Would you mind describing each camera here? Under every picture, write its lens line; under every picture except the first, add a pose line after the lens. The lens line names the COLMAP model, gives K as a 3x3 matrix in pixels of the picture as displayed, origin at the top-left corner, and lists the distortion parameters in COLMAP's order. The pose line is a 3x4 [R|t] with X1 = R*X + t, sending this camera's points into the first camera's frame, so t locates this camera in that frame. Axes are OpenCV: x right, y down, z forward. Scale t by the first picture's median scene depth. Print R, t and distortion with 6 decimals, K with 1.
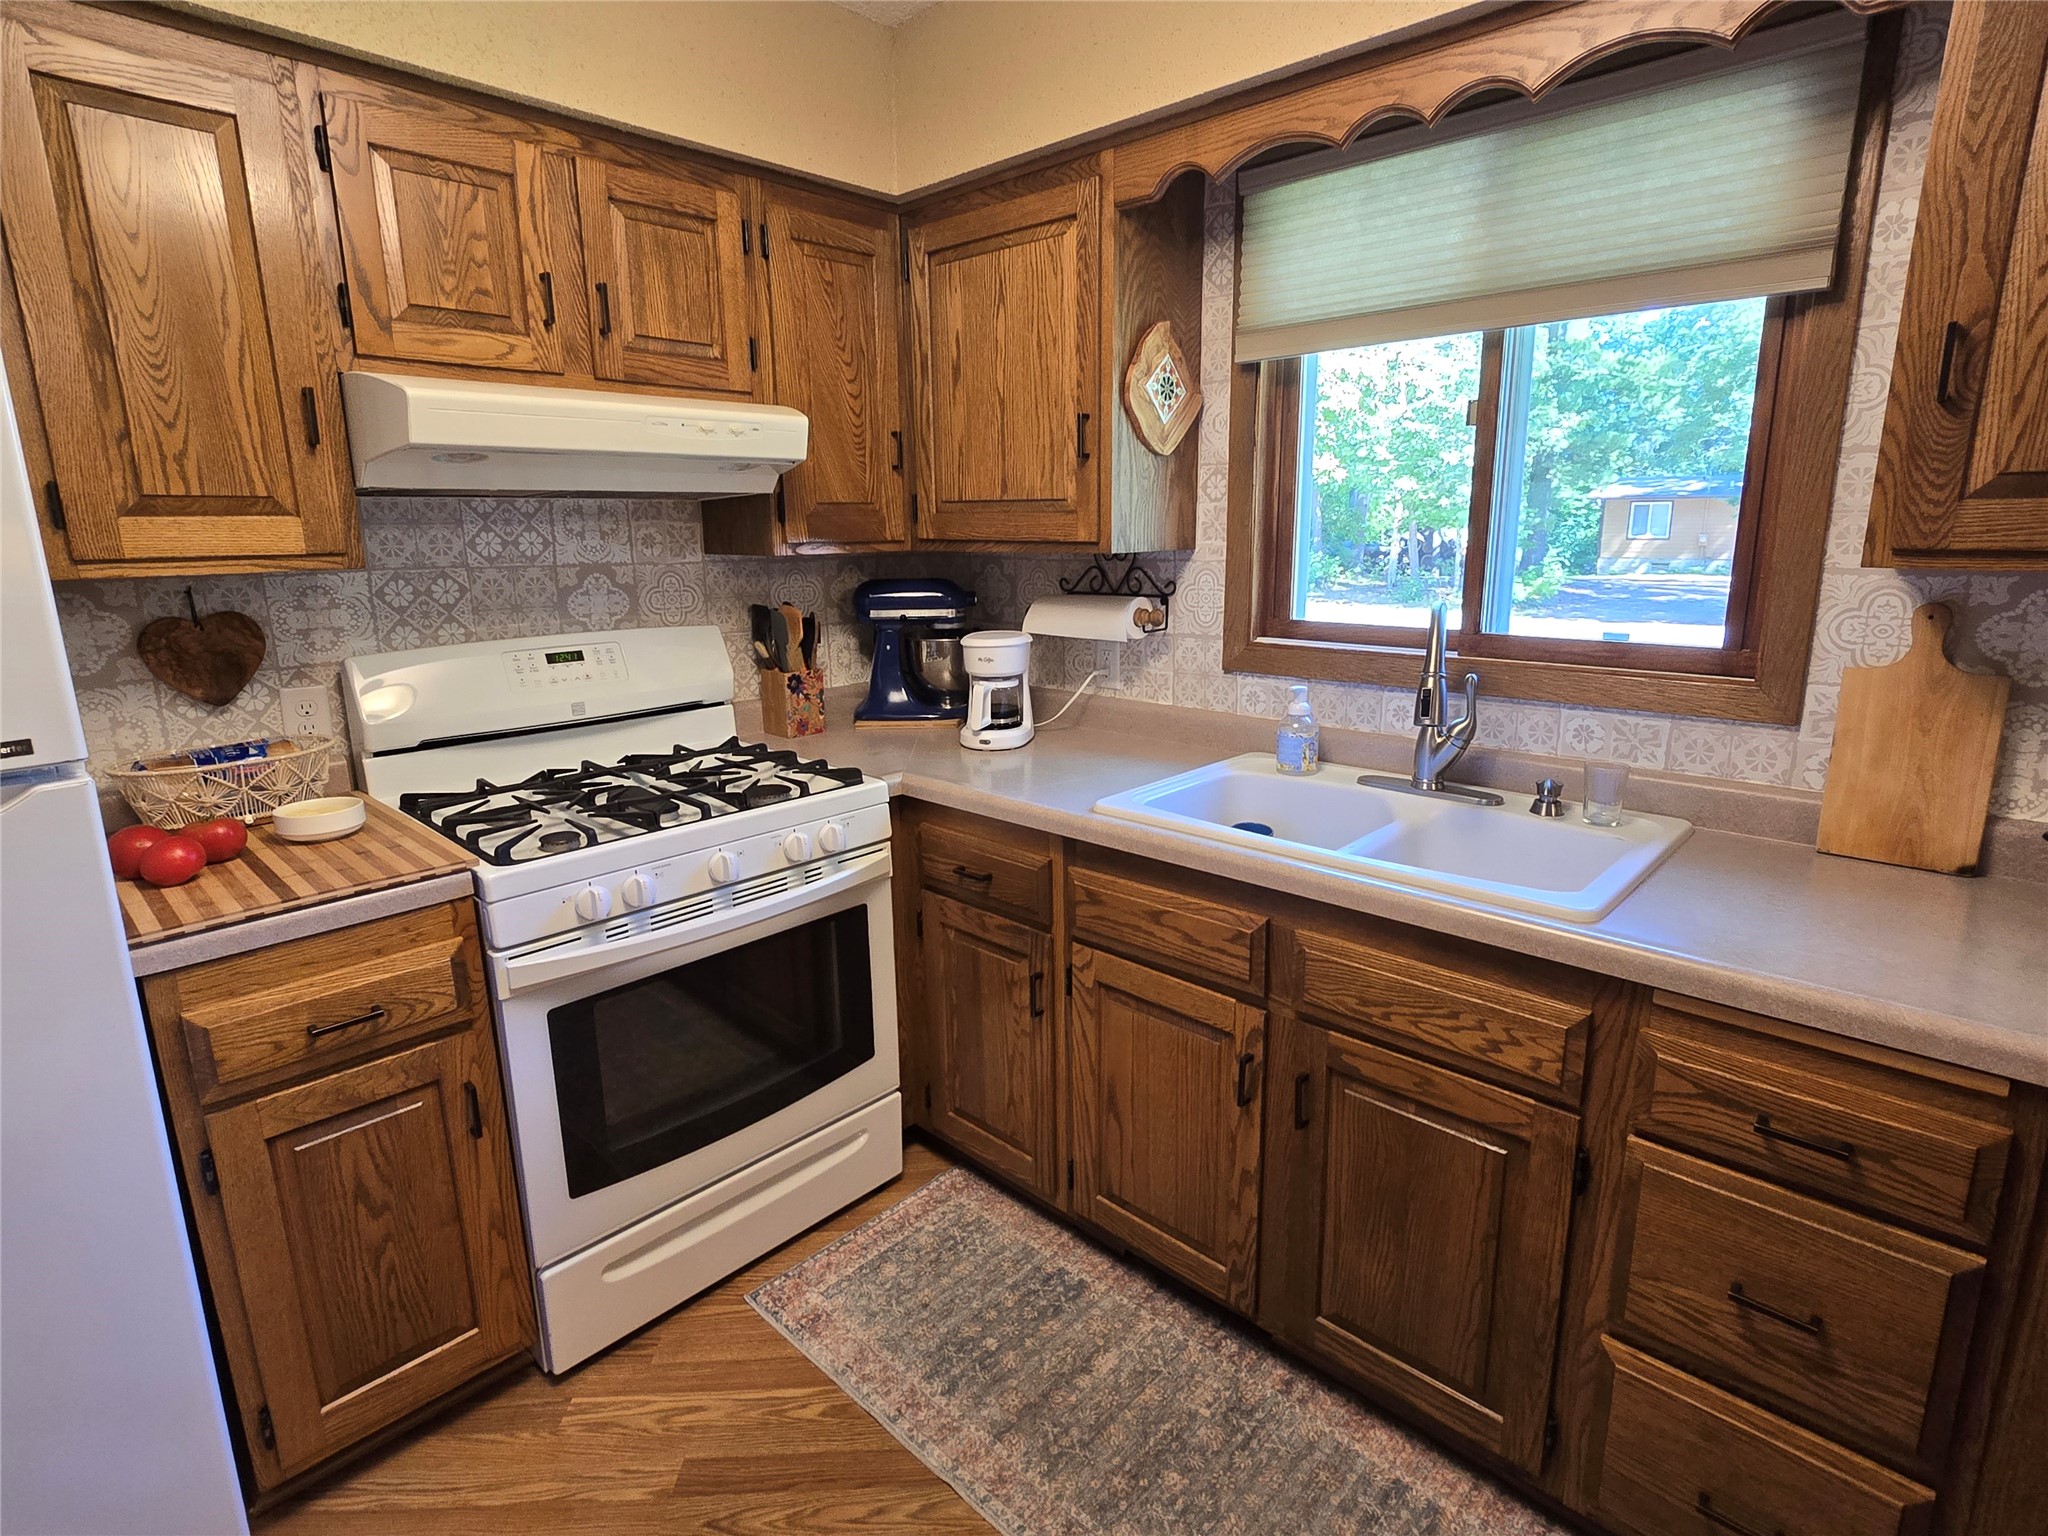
lens RADIAL K [[1032.8, 0, 1040.0], [0, 1032.8, 750.6], [0, 0, 1]] dist [-0.005560, 0.001718]
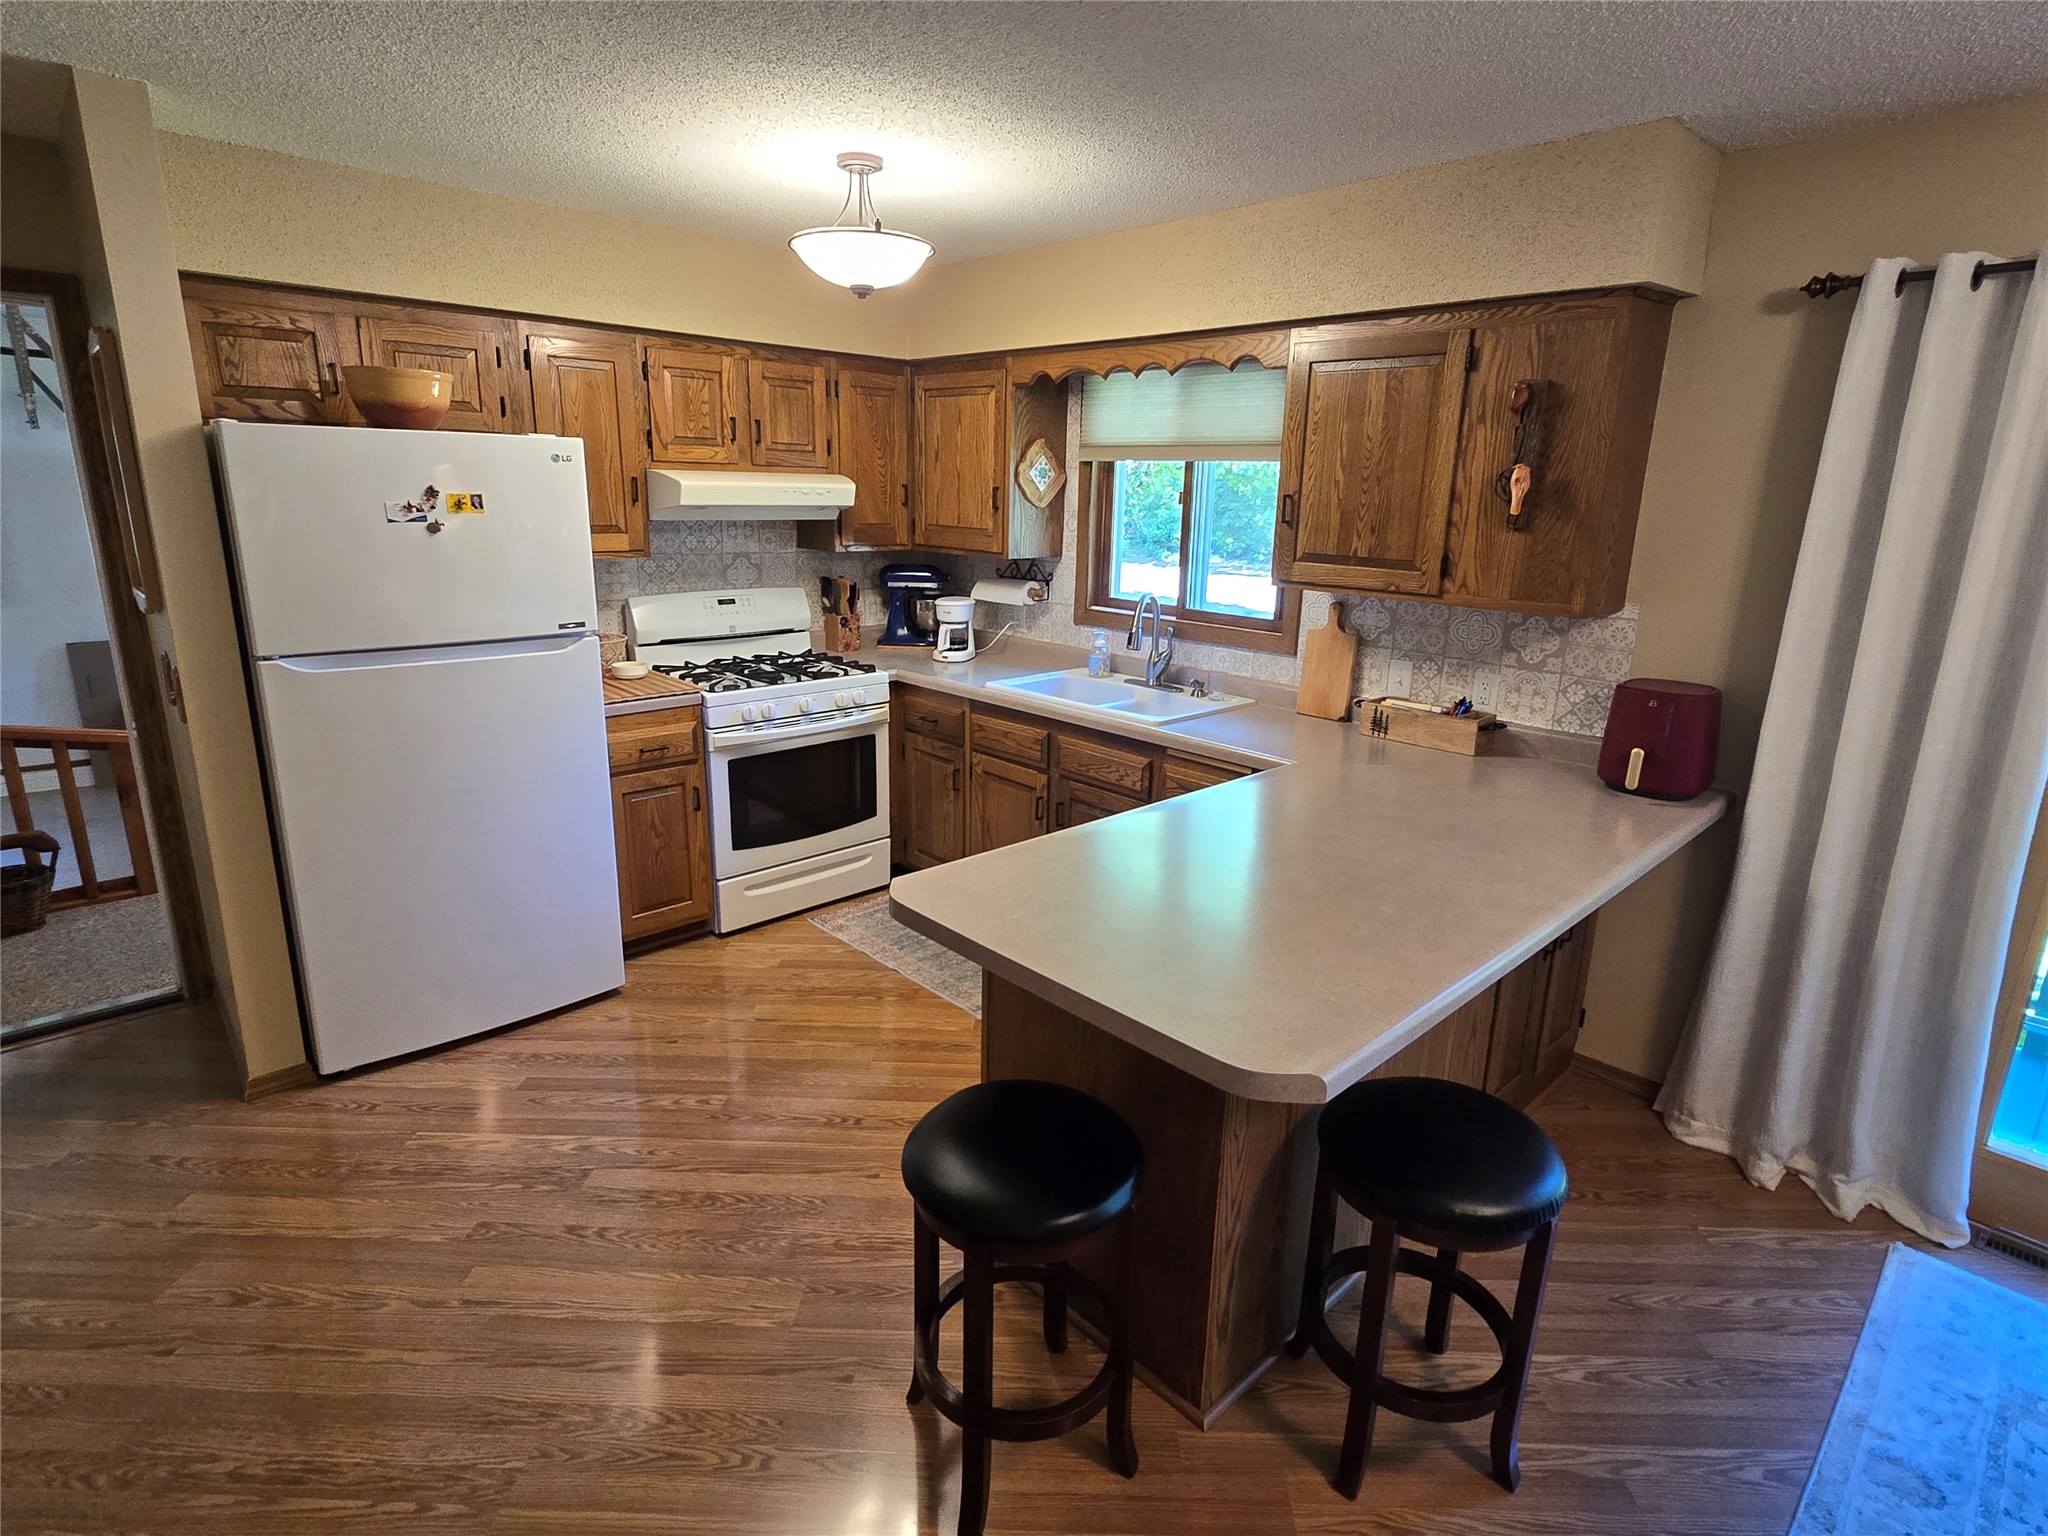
lens RADIAL K [[1032.8, 0, 1035.9], [0, 1032.8, 750.3], [0, 0, 1]] dist [-0.005560, 0.001718]
pose [[0.997687, 0.047529, -0.048607, 0.260530], [-0.045808, 0.998304, 0.035917, 0.105553], [0.050232, -0.033607, 0.998172, -1.053748]]
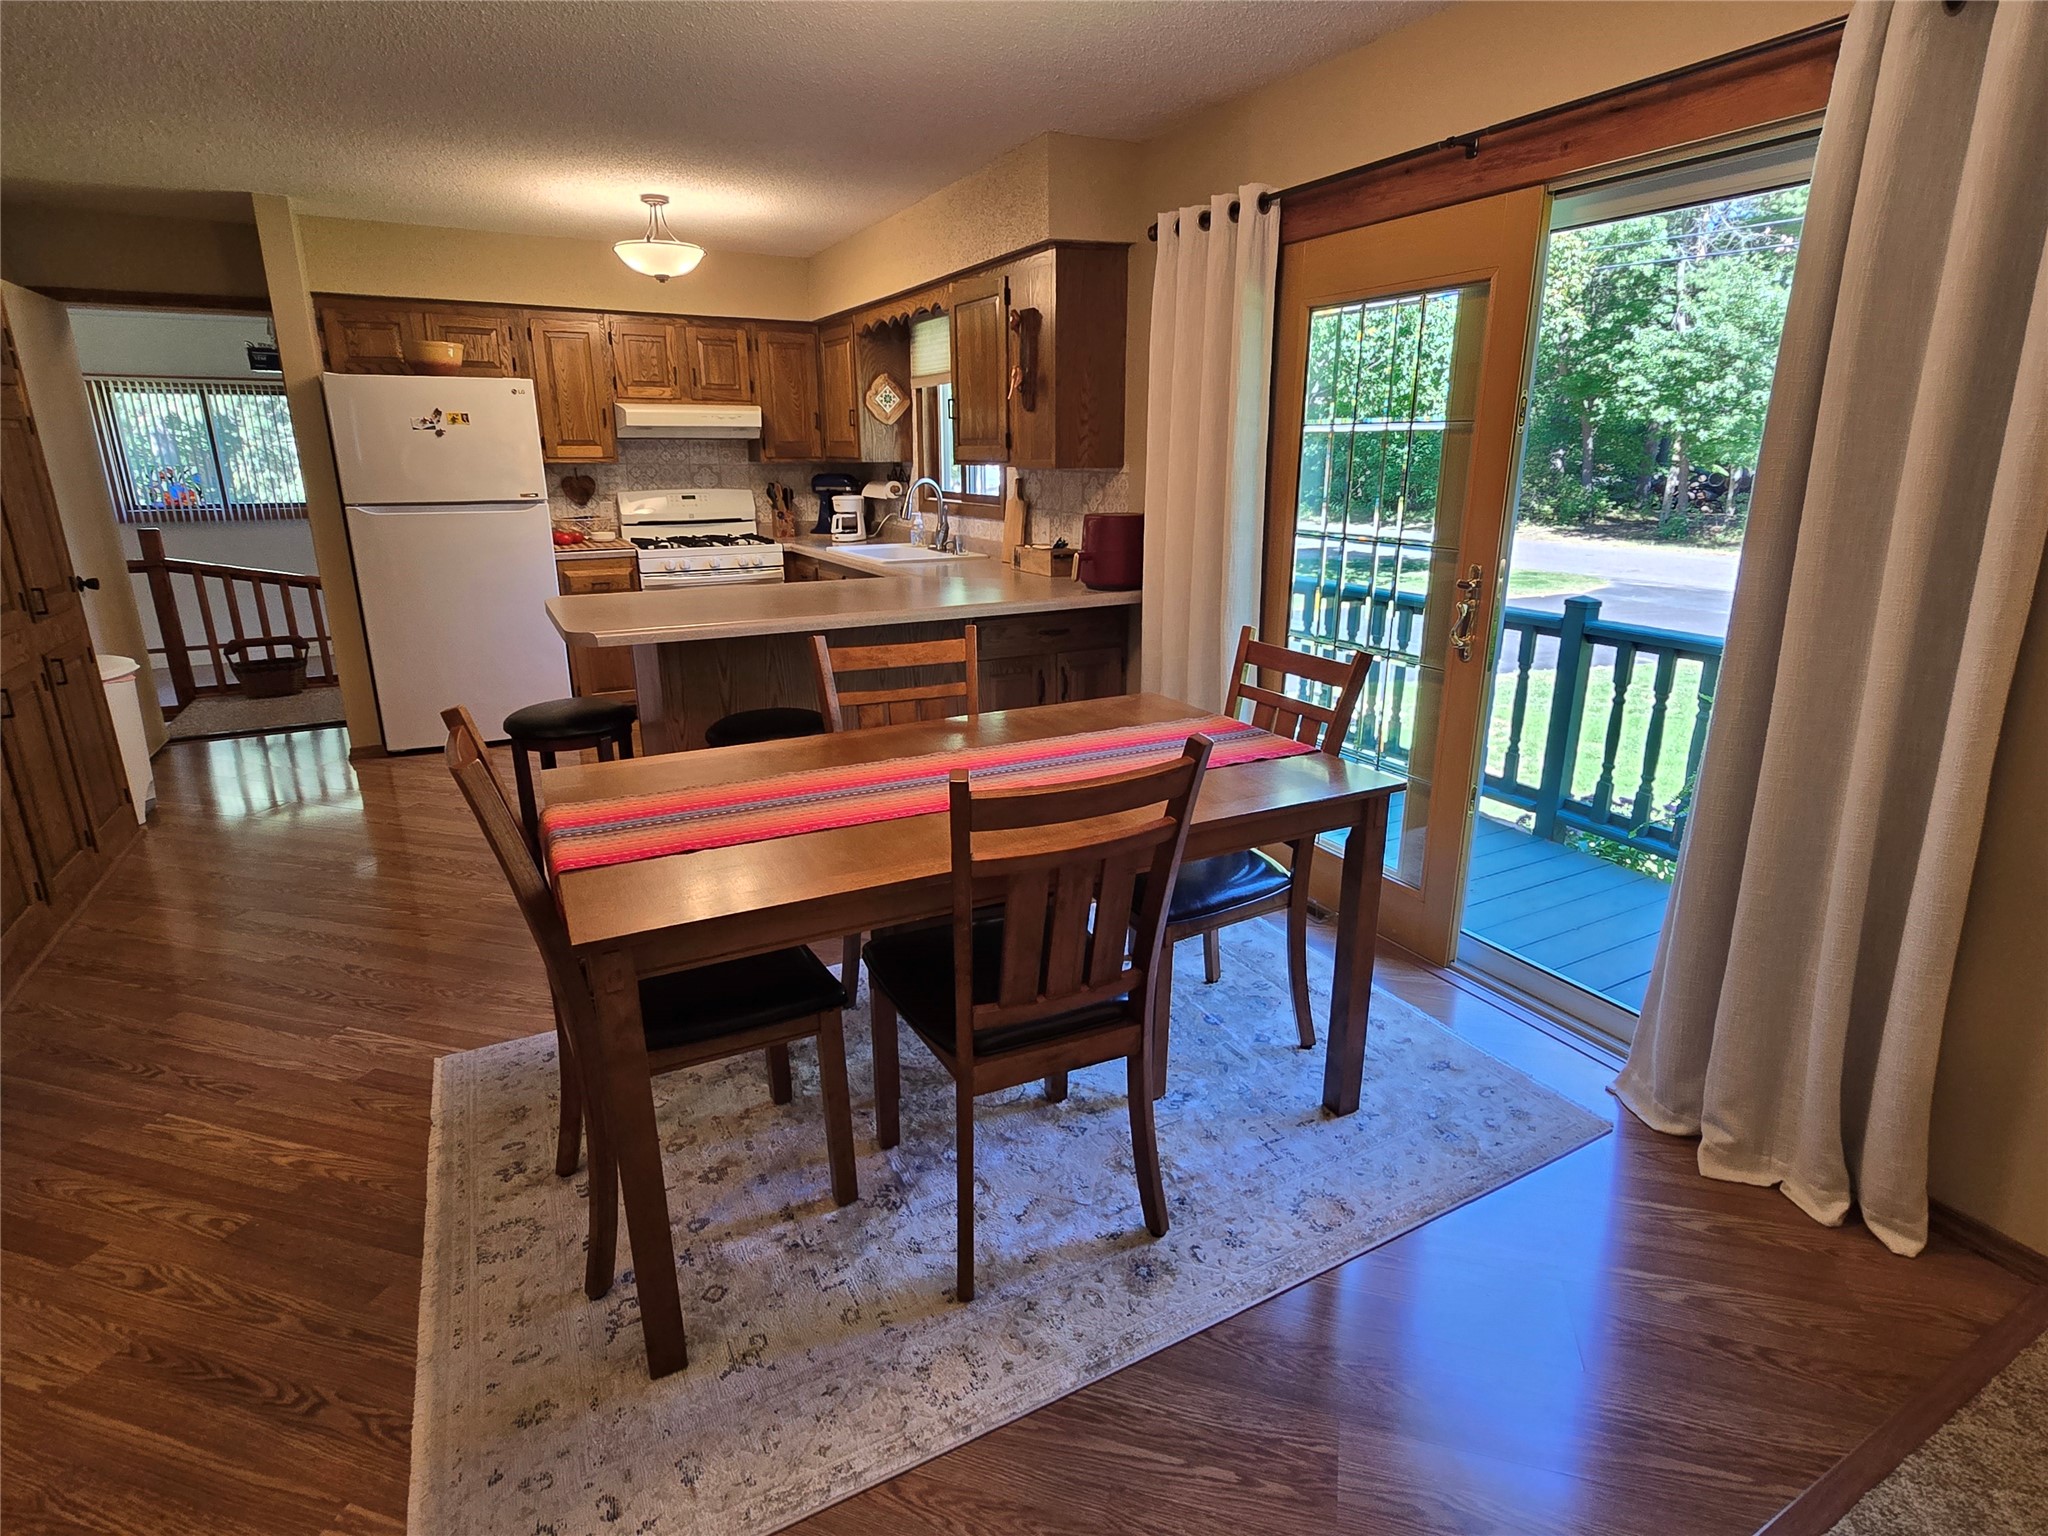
lens RADIAL K [[1032.8, 0, 1038.6], [0, 1032.8, 746.5], [0, 0, 1]] dist [-0.005560, 0.001718]
pose [[0.950447, 0.095439, -0.295875, 1.543803], [-0.076579, 0.994260, 0.074717, 0.346684], [0.301308, -0.048357, 0.952300, -1.633692]]
